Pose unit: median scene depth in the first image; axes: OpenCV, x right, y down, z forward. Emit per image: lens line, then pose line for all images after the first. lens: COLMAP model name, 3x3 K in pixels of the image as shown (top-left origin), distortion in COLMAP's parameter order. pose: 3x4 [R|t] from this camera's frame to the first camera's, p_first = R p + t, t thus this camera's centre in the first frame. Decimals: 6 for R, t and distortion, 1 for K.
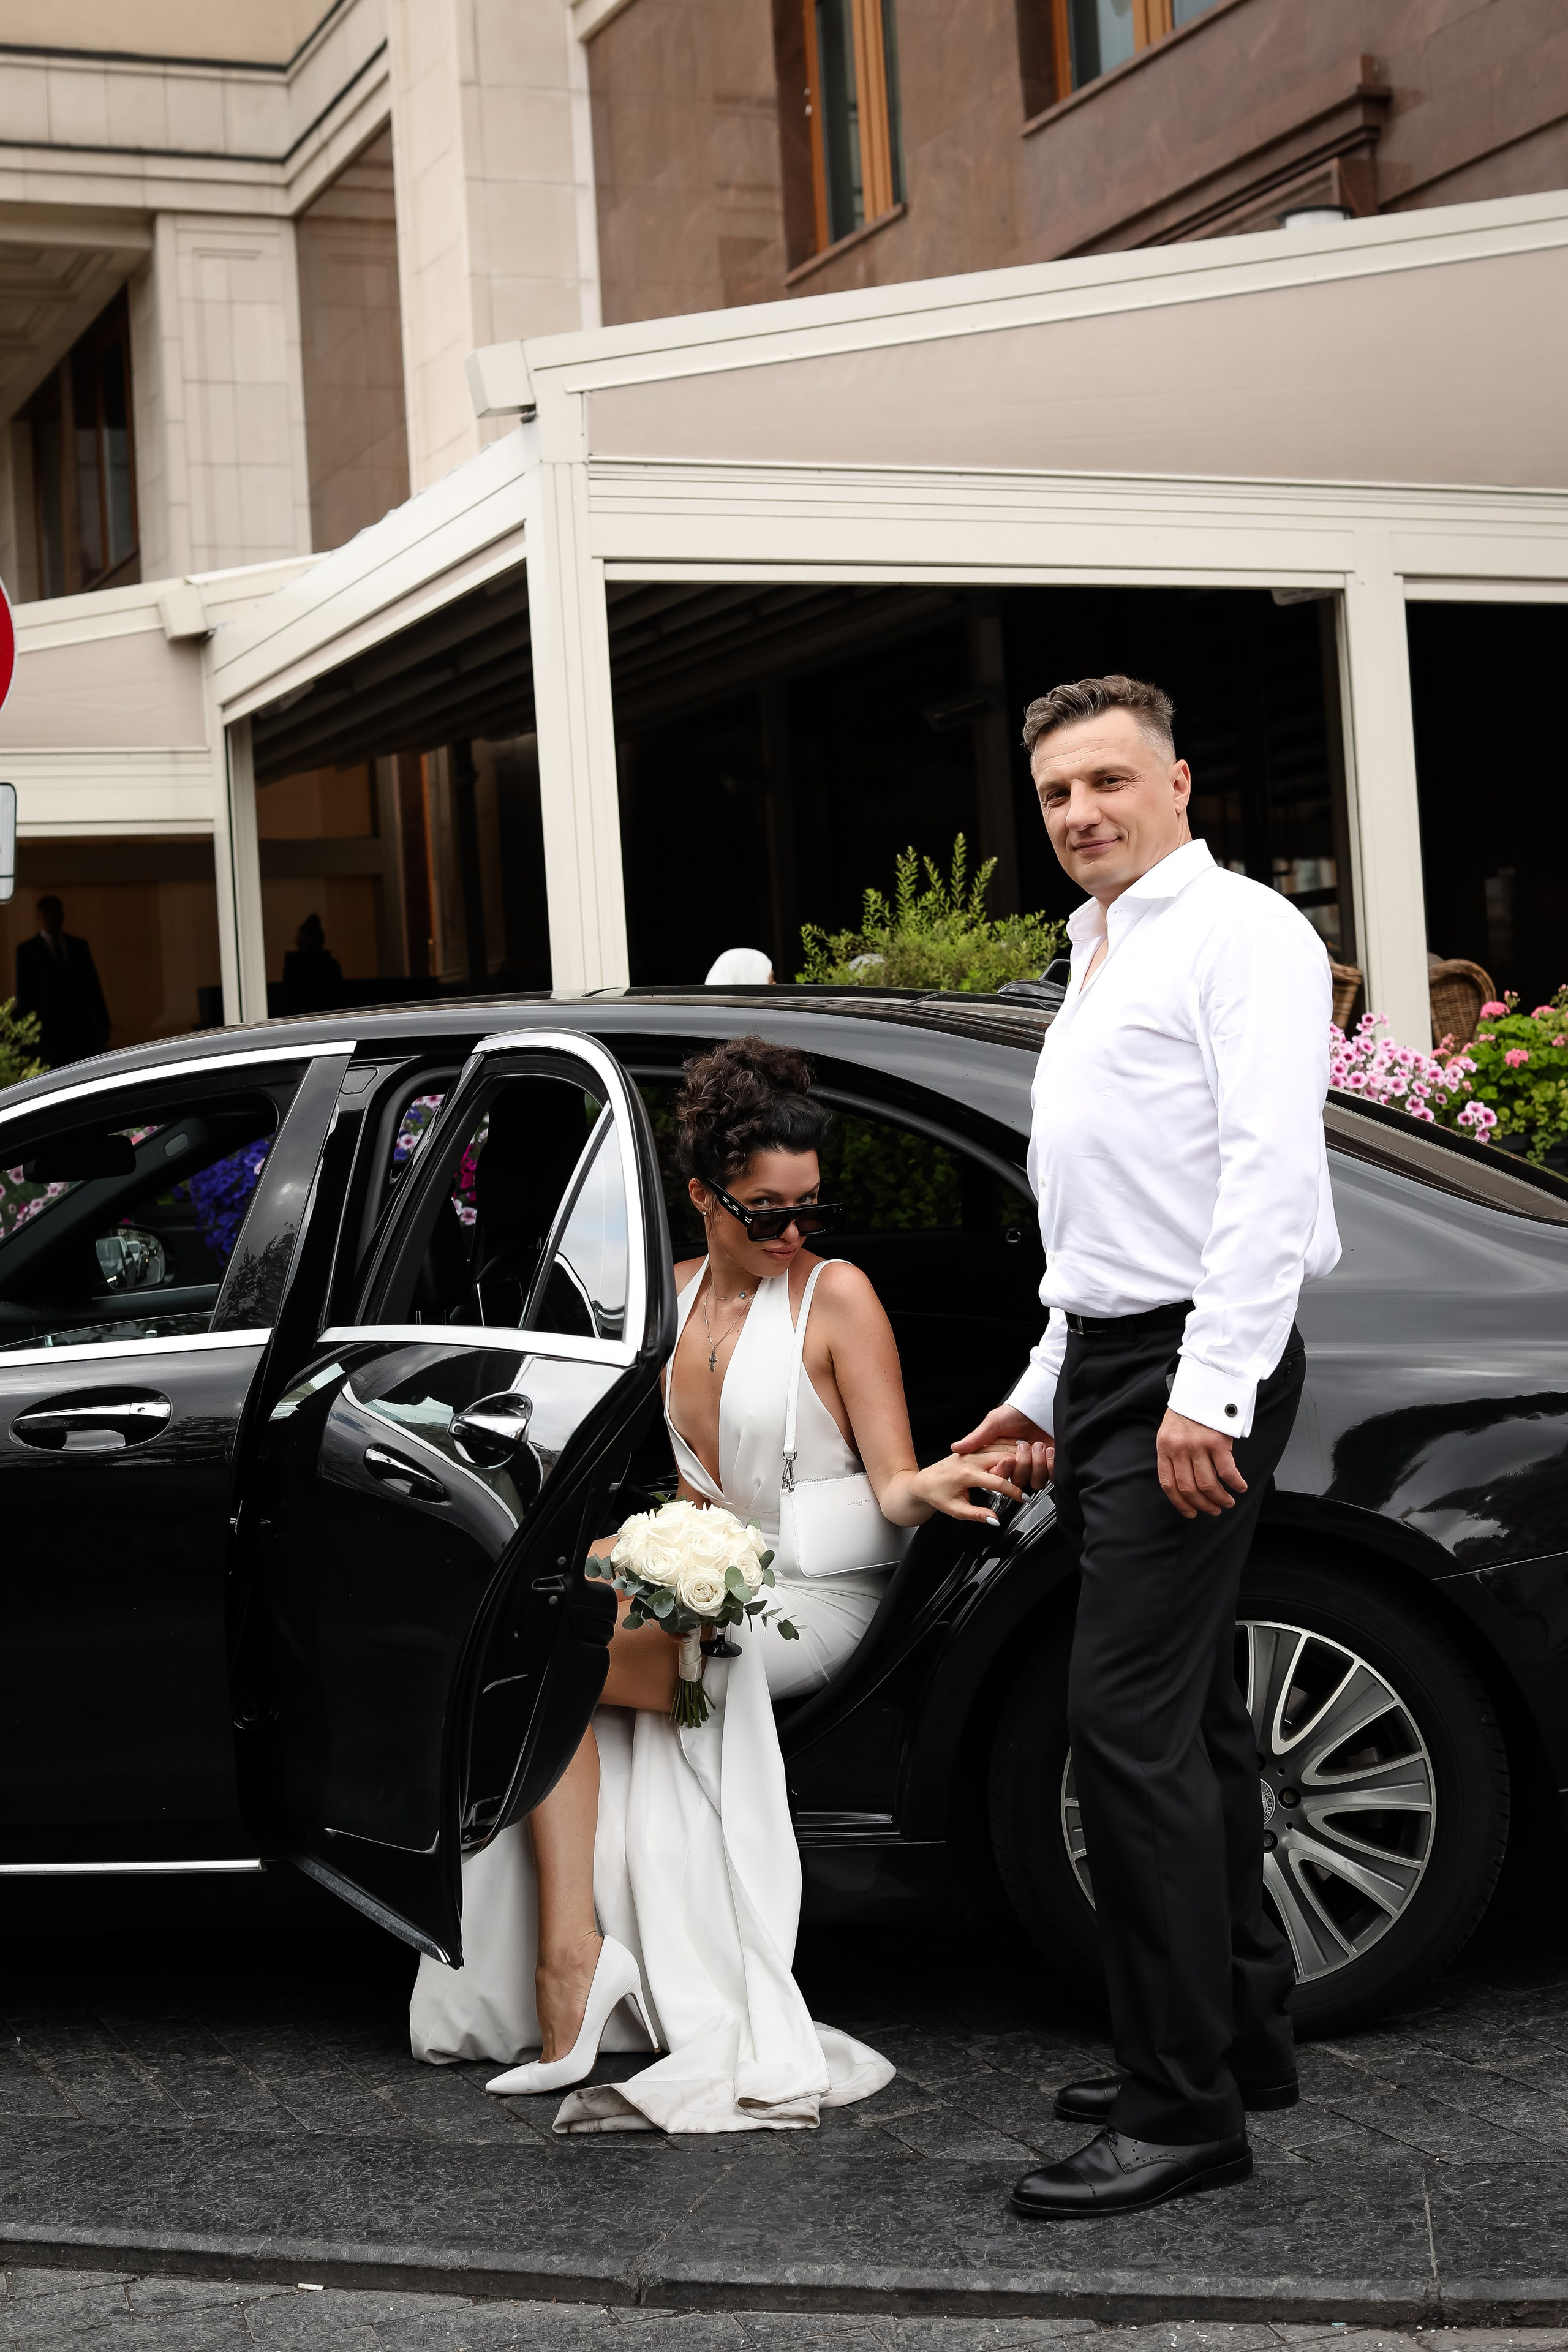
lens RADIAL K [[3416.7, 0, 784.0], [0, 3416.7, 1176.0], [0, 0, 1]] dist [-0.198855, 0.501742]
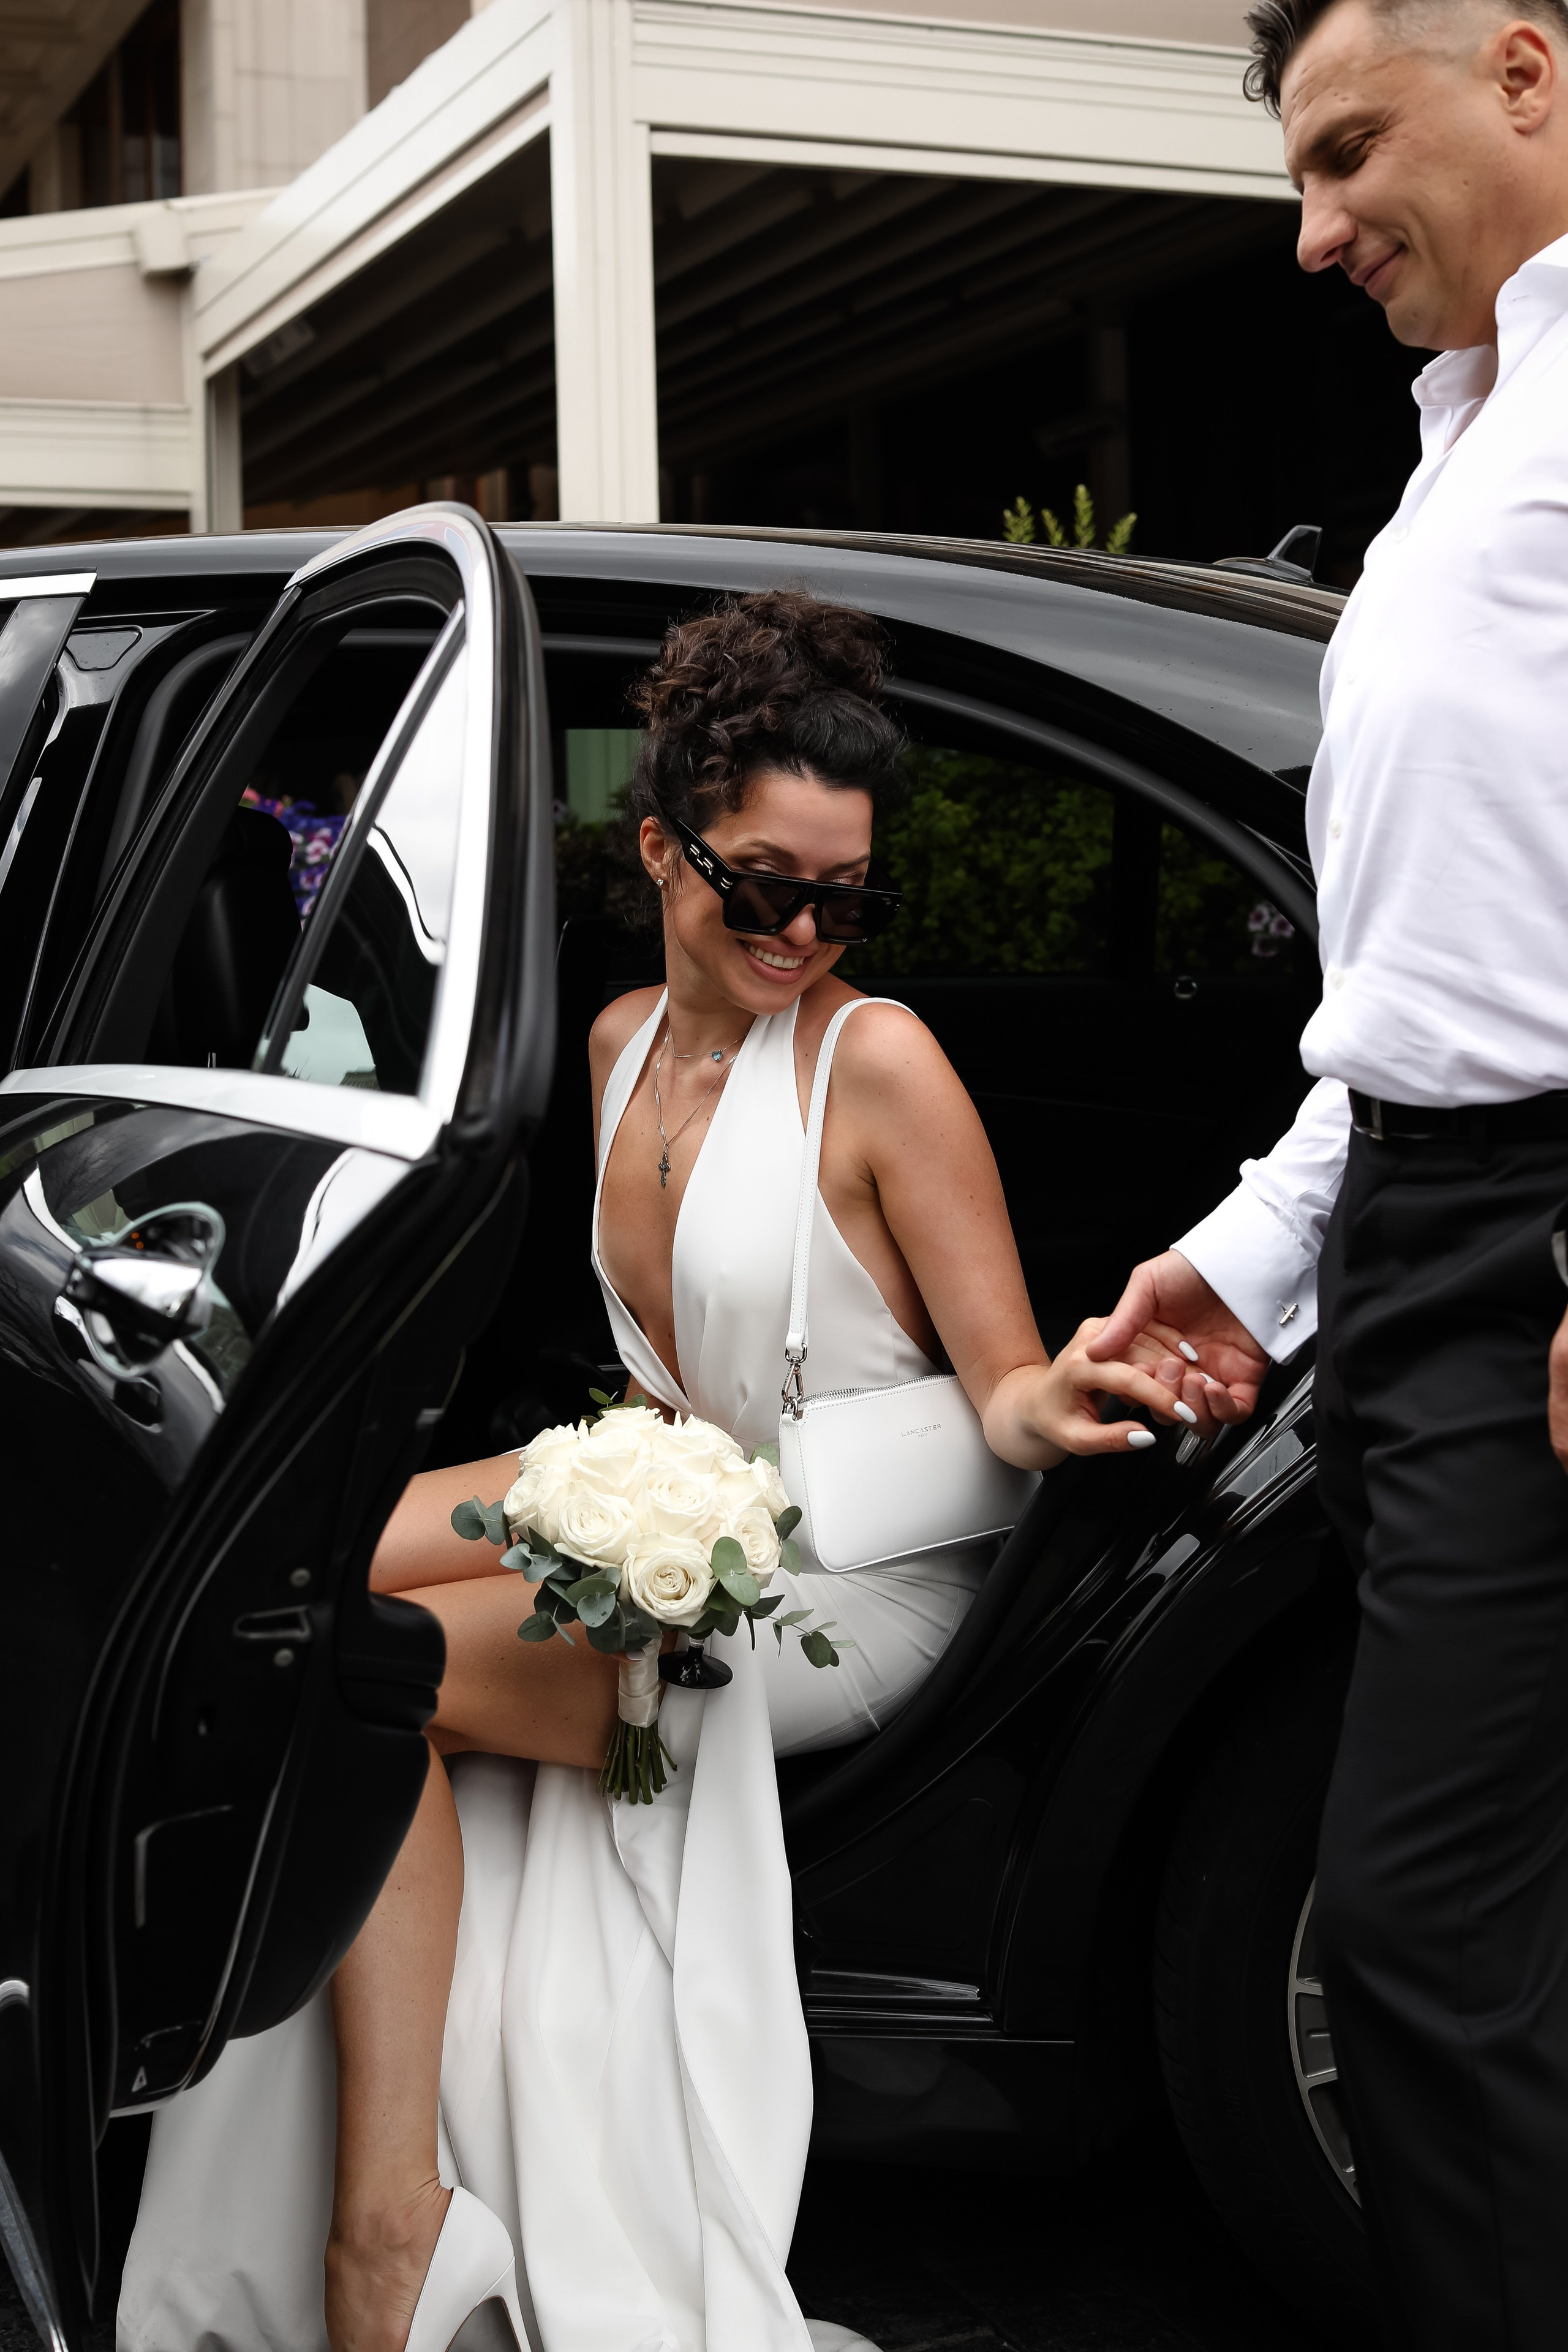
lens RADIAL K [[3401.1, 0, 836.5], [0, 3401.1, 1187.5], [0, 0, 1]] dist [-0.088527, -0.000363]
pose [[0.999246, 0.038522, -0.004907, 0.006112], [-0.038147, 0.997369, 0.061641, 0.024938], [0.007268, -0.061408, 0.998086, 0.463824]]
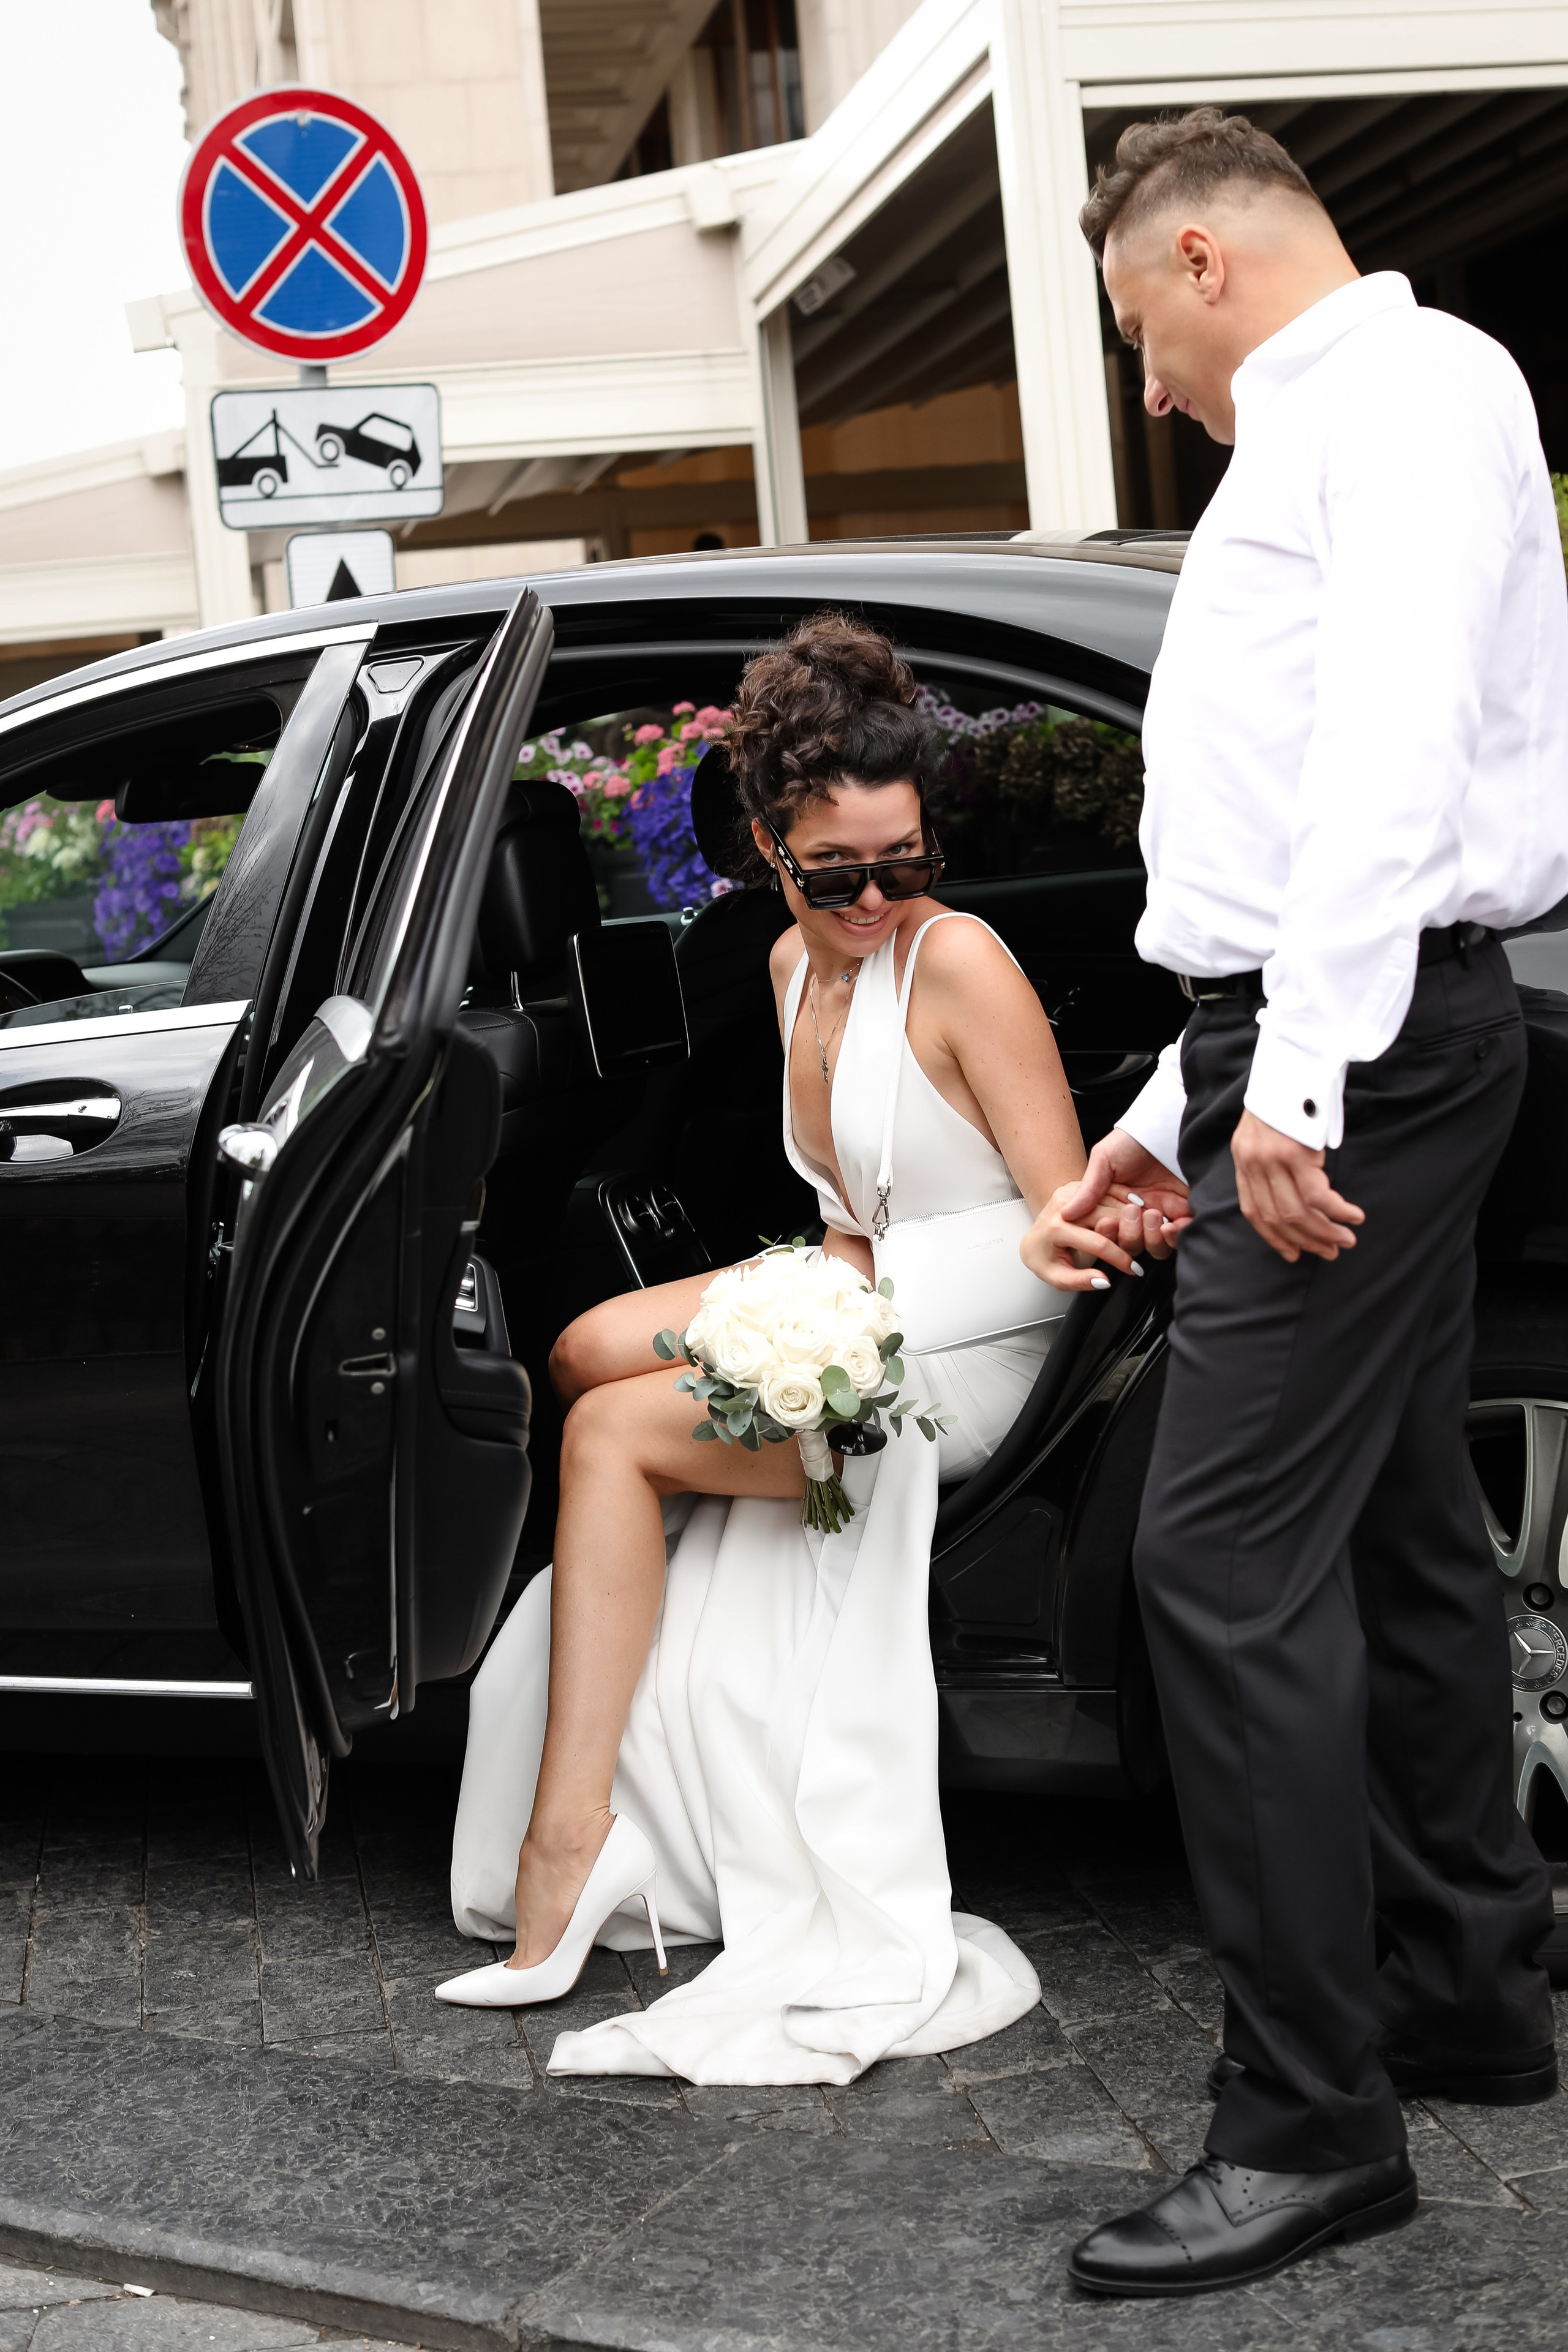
lens RADIAL K [[3416.7, 0, 784.0], [0, 3416.7, 1176.0], [0, 0, 1]] dist [-0.198855, 0.501742]
pose [[0.972798, -0.000983, -0.231654, 0.150992], [0.025032, 0.994582, 0.100897, 0.010074], [0.230299, -0.103952, 0.967552, 0.291933]]
